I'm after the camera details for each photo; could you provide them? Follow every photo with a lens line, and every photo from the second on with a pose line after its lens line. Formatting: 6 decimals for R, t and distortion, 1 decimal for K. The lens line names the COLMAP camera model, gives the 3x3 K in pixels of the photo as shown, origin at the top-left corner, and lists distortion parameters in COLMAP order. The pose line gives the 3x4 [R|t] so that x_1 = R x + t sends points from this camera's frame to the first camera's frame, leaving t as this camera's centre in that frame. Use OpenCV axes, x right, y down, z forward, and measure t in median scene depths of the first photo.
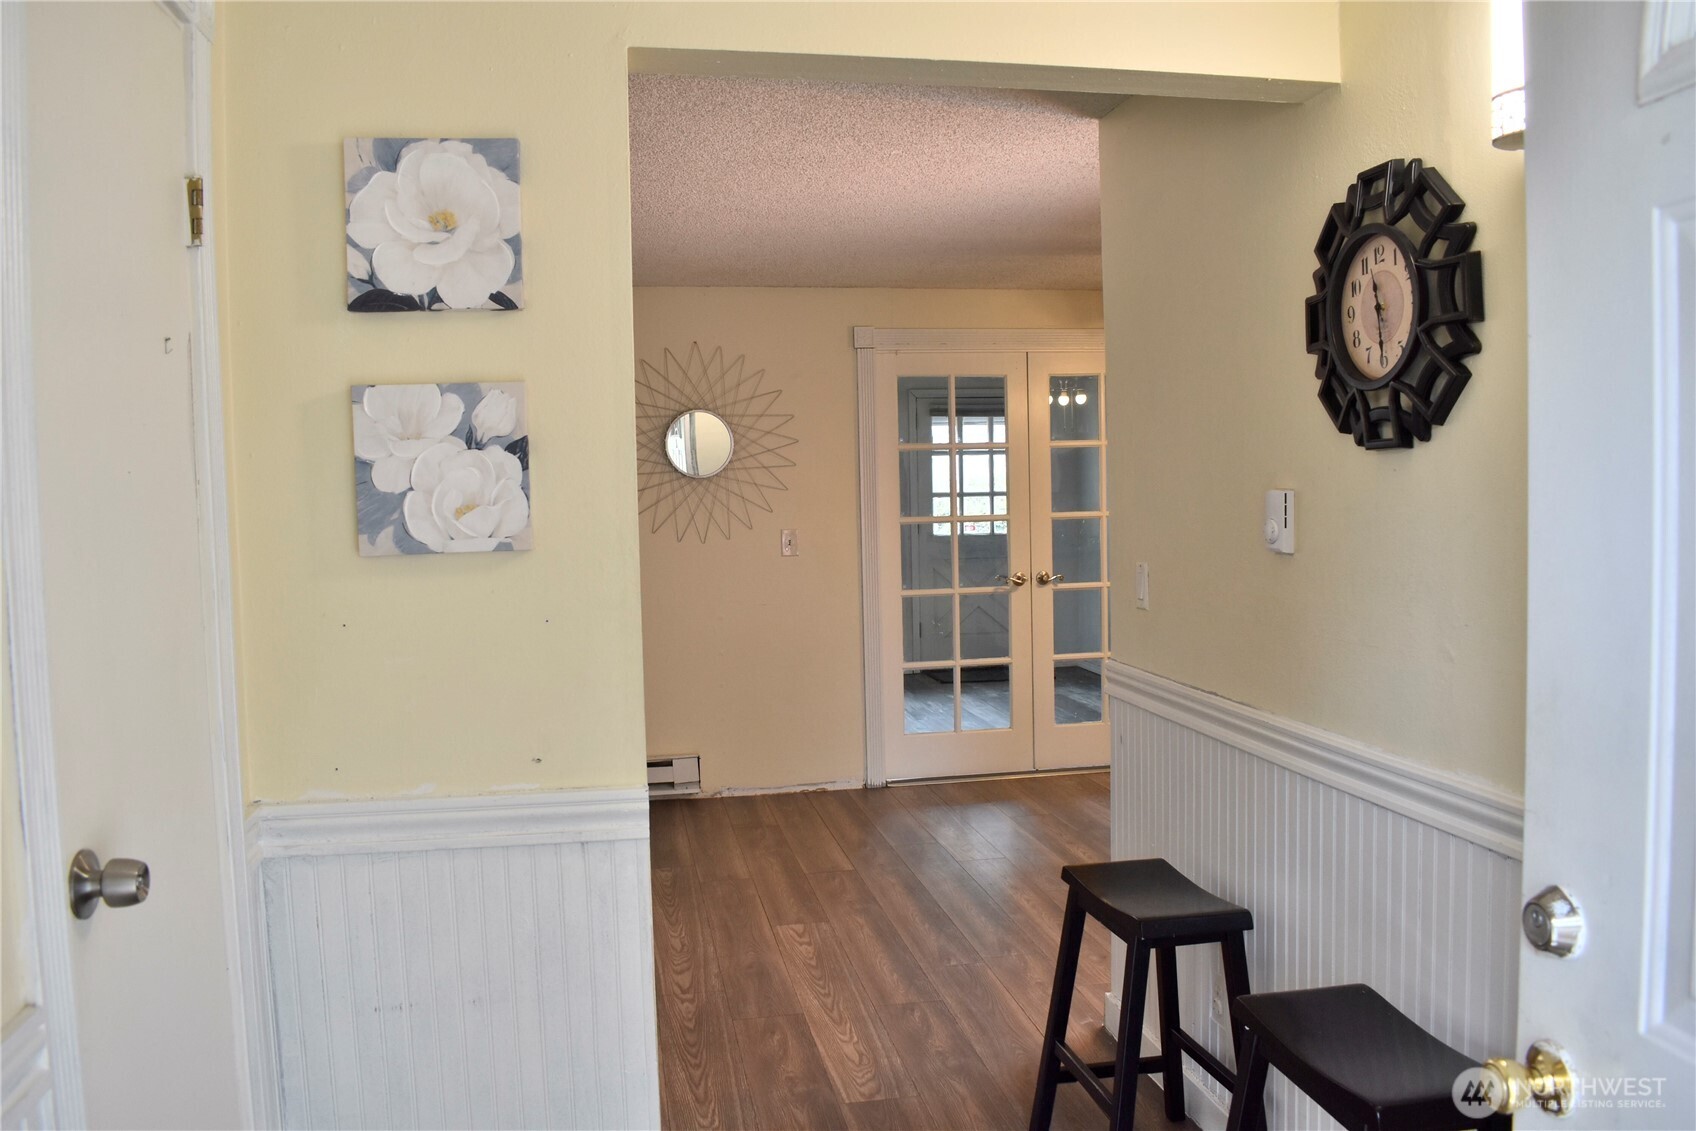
lens RADIAL K [[1322.4, 0, 851.3], [0, 1322.4, 569.5], [0, 0, 1]] dist [-0.102228, 0.022040]
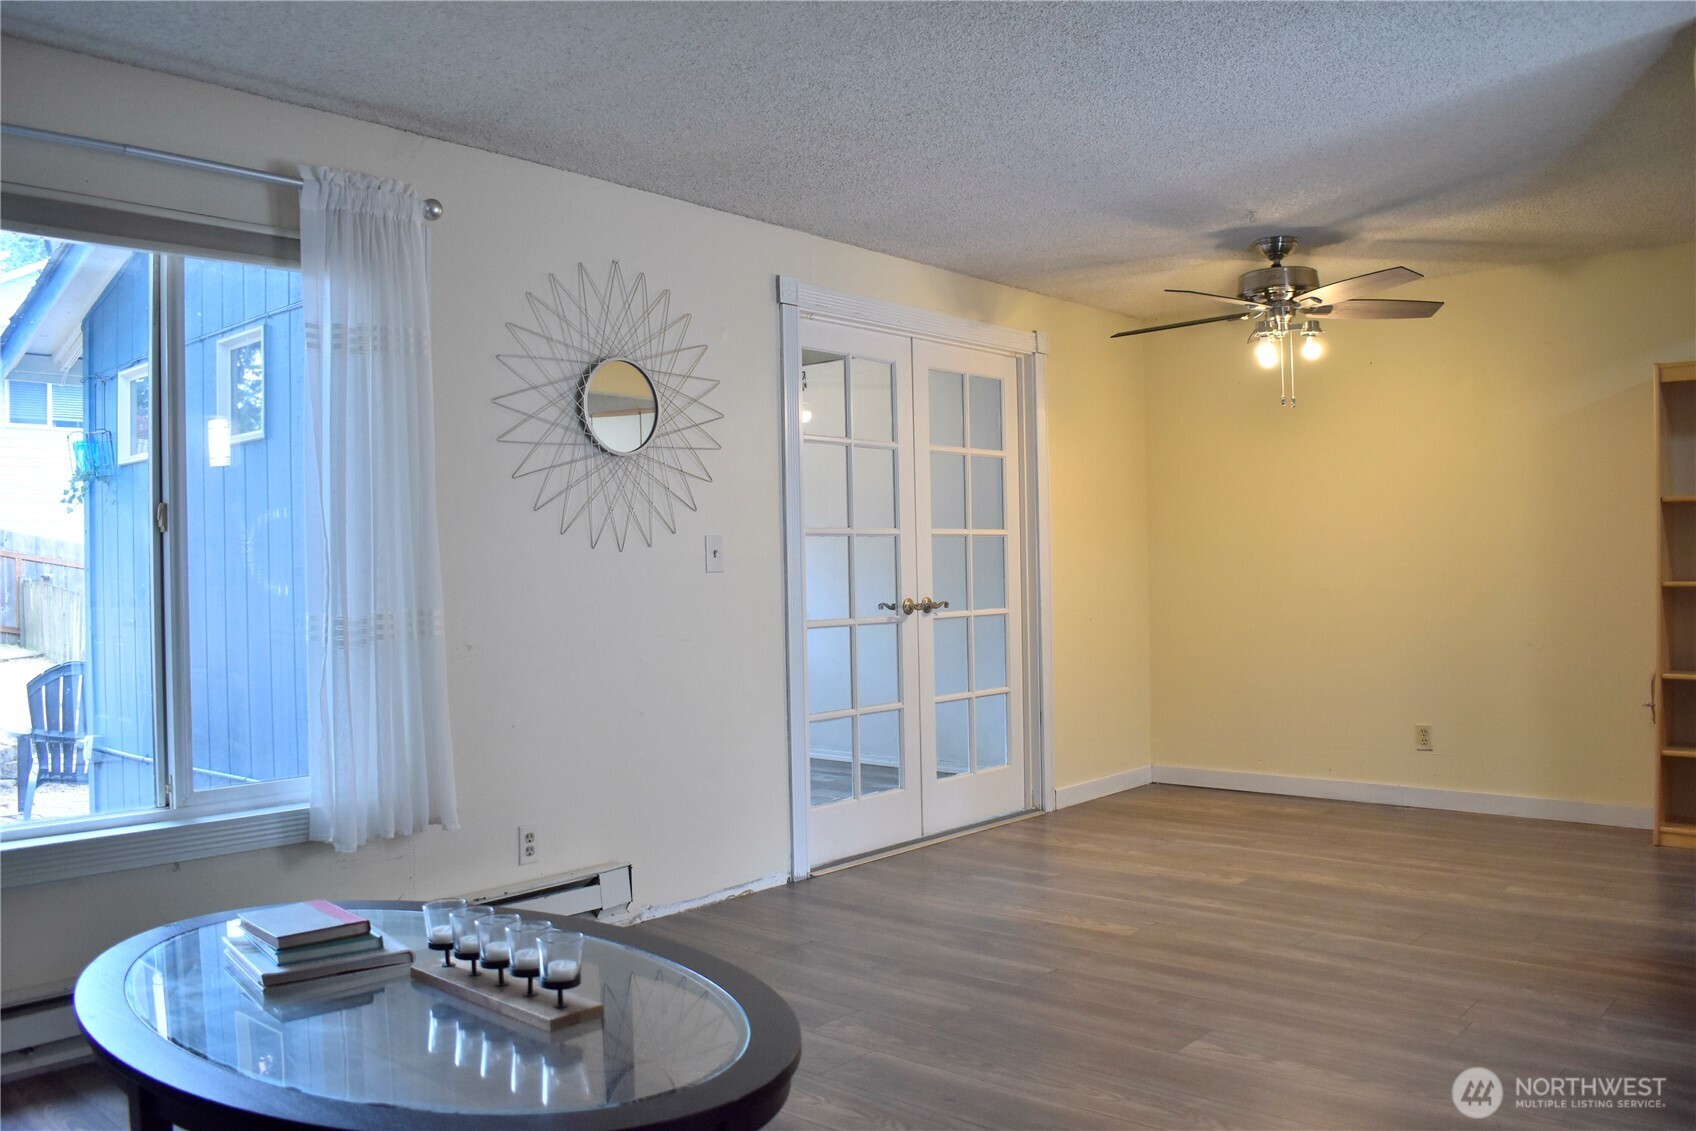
lens RADIAL K [[1322.4, 0, 846.7], [0, 1322.4, 554.2], [0, 0, 1]] dist [-0.102228, 0.022040]
pose [[0.786838, 0.014393, 0.616992, -0.444669], [0.040407, 0.996382, -0.074773, 0.037883], [-0.615836, 0.083765, 0.783409, 0.391210]]
